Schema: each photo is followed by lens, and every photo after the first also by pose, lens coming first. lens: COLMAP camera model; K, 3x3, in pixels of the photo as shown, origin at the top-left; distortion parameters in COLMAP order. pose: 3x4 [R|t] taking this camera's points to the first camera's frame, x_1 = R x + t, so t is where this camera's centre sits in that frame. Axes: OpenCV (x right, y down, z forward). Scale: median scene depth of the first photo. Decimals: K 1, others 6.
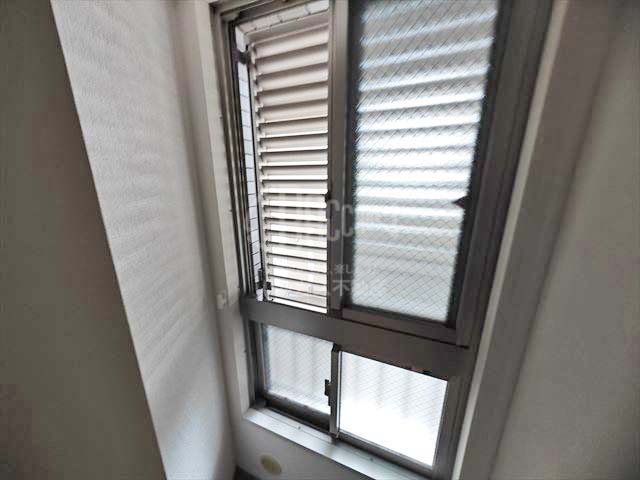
lens RADIAL K [[228.1, 0, 320.0], [0, 228.1, 240.0], [0, 0, 1]] dist [-0.001848, -0.000213]
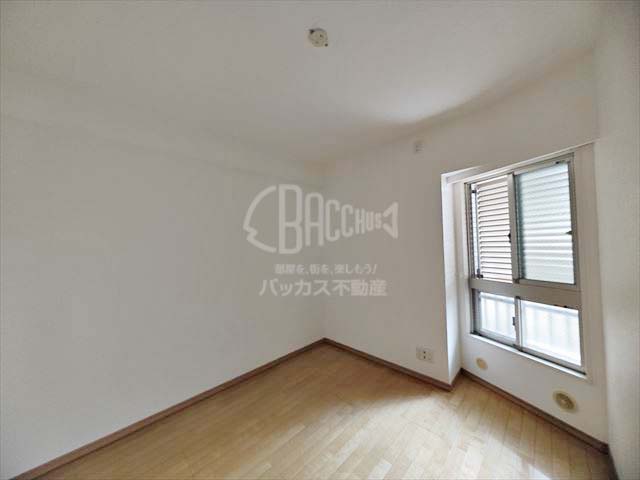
lens RADIAL K [[228.1, 0, 320.0], [0, 228.1, 240.0], [0, 0, 1]] dist [-0.001848, -0.000213]
pose [[0.684083, -0.036829, -0.728474, 0.384663], [-0.160905, 0.966501, -0.199963, 0.643448], [0.711435, 0.254006, 0.655241, -1.968094]]
